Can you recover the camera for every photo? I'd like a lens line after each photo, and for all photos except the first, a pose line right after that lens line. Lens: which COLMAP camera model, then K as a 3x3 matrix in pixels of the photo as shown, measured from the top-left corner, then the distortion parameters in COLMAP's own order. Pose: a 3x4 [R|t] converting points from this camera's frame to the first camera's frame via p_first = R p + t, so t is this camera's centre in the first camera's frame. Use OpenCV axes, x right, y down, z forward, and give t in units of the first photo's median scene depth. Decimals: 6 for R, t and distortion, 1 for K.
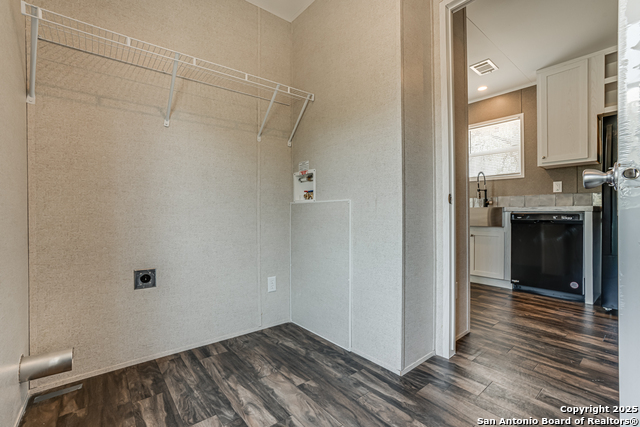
lens RADIAL K [[288.1, 0, 318.3], [0, 288.1, 214.9], [0, 0, 1]] dist [-0.051917, 0.024419]
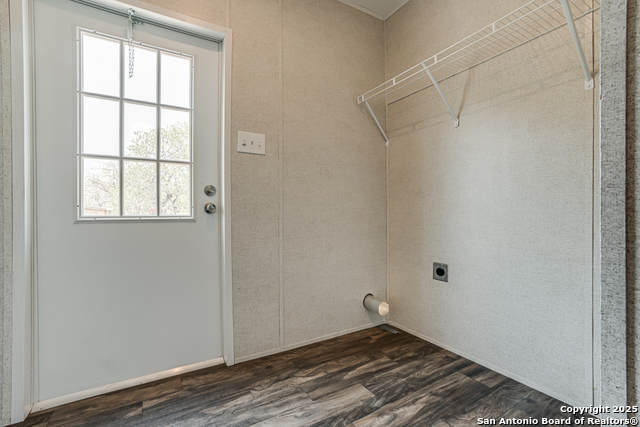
lens RADIAL K [[288.1, 0, 318.3], [0, 288.1, 214.9], [0, 0, 1]] dist [-0.051917, 0.024419]
pose [[-0.145659, 0.009587, -0.989288, 0.619969], [0.000489, 0.999954, 0.009619, -0.010089], [0.989335, 0.000918, -0.145657, 0.762526]]
